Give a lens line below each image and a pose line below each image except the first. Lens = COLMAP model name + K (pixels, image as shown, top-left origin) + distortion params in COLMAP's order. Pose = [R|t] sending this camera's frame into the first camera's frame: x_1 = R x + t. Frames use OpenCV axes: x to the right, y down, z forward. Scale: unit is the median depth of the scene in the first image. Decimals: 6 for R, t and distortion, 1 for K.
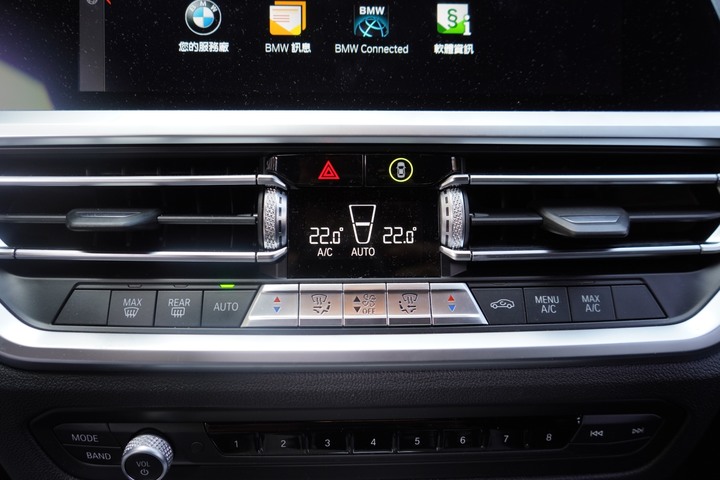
lens RADIAL K [[582.5, 0, 361.4], [0, 582.5, 241.4], [0, 0, 1]] dist [0.003181, -0.028858]
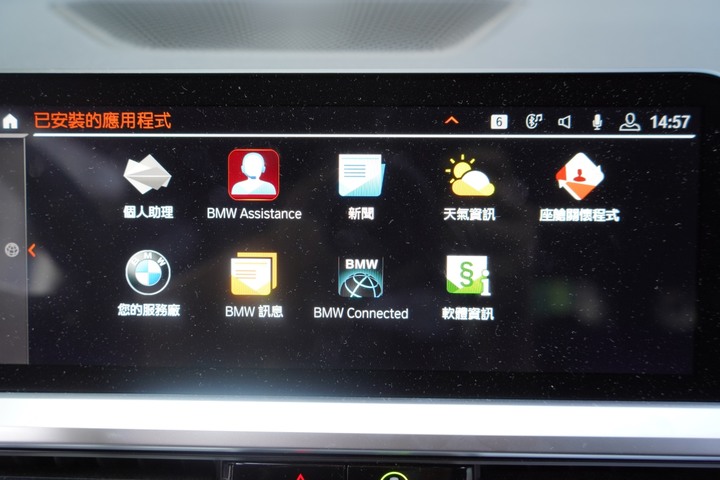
lens RADIAL K [[582.5, 0, 358.7], [0, 582.5, 257.0], [0, 0, 1]] dist [0.003181, -0.028858]
pose [[0.997809, 0.010267, -0.065362, 0.064845], [-0.009032, 0.999775, 0.019172, -0.420940], [0.065544, -0.018540, 0.997677, 0.227400]]
